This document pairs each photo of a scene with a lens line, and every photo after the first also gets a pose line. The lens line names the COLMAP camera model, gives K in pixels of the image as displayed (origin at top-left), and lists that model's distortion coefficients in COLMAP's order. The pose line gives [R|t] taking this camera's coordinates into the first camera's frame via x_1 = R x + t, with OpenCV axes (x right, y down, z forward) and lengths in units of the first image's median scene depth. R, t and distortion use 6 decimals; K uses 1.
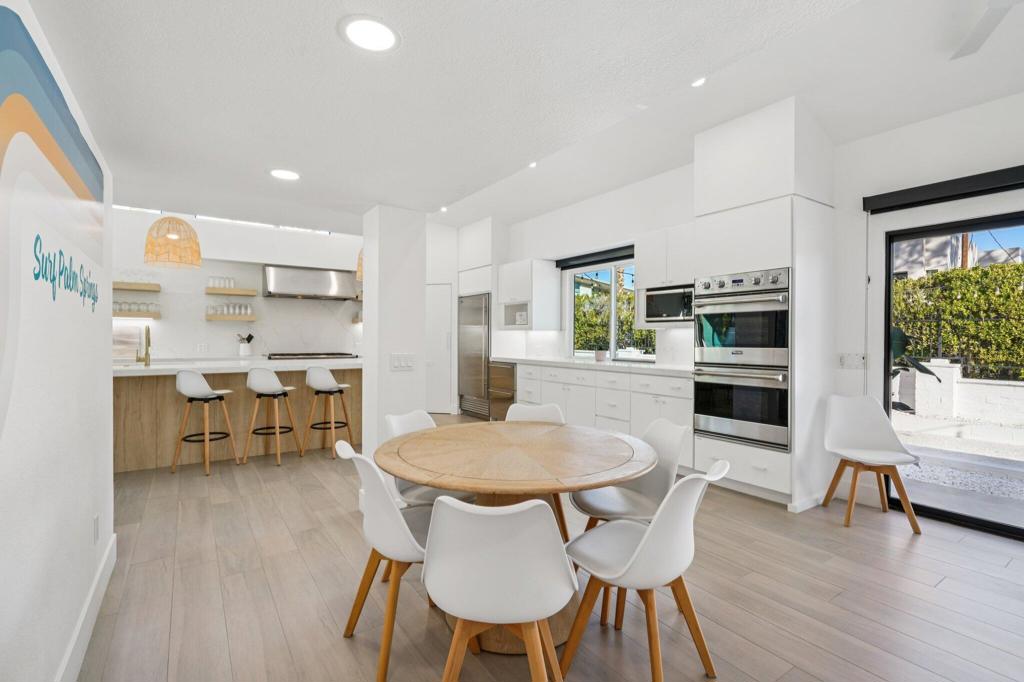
lens RADIAL K [[481.1, 0, 510.0], [0, 481.1, 332.9], [0, 0, 1]] dist [-0.005883, 0.000365]
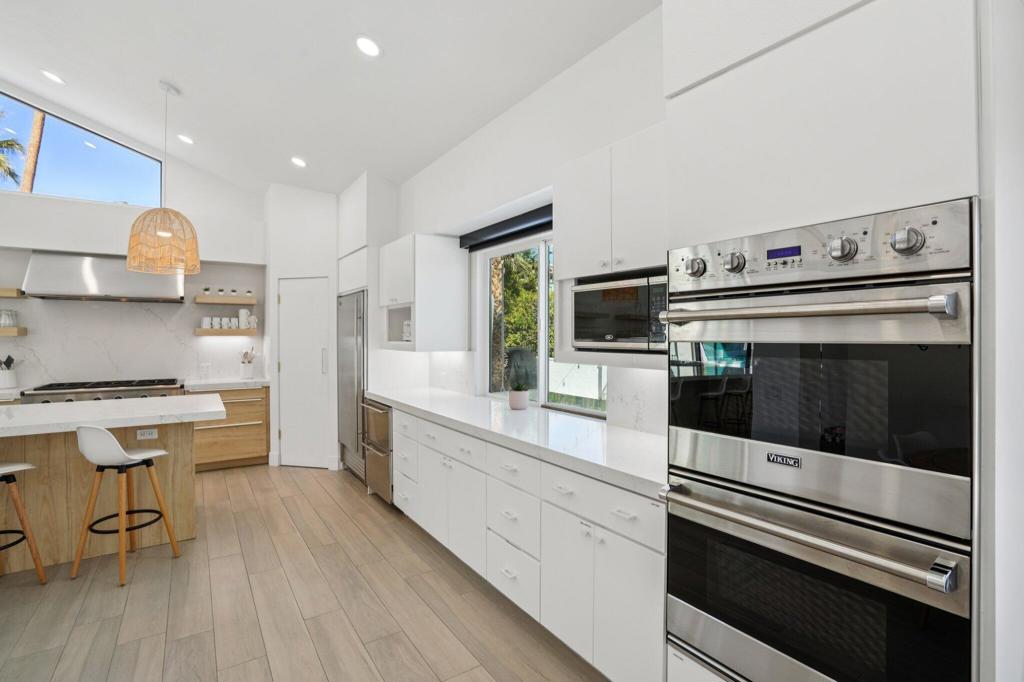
lens RADIAL K [[483.8, 0, 512.3], [0, 483.8, 330.0], [0, 0, 1]] dist [-0.019717, 0.000540]
pose [[0.999951, -0.006556, -0.007391, 0.171710], [0.006566, 0.999978, 0.001371, -0.032838], [0.007382, -0.001420, 0.999972, 0.399620]]
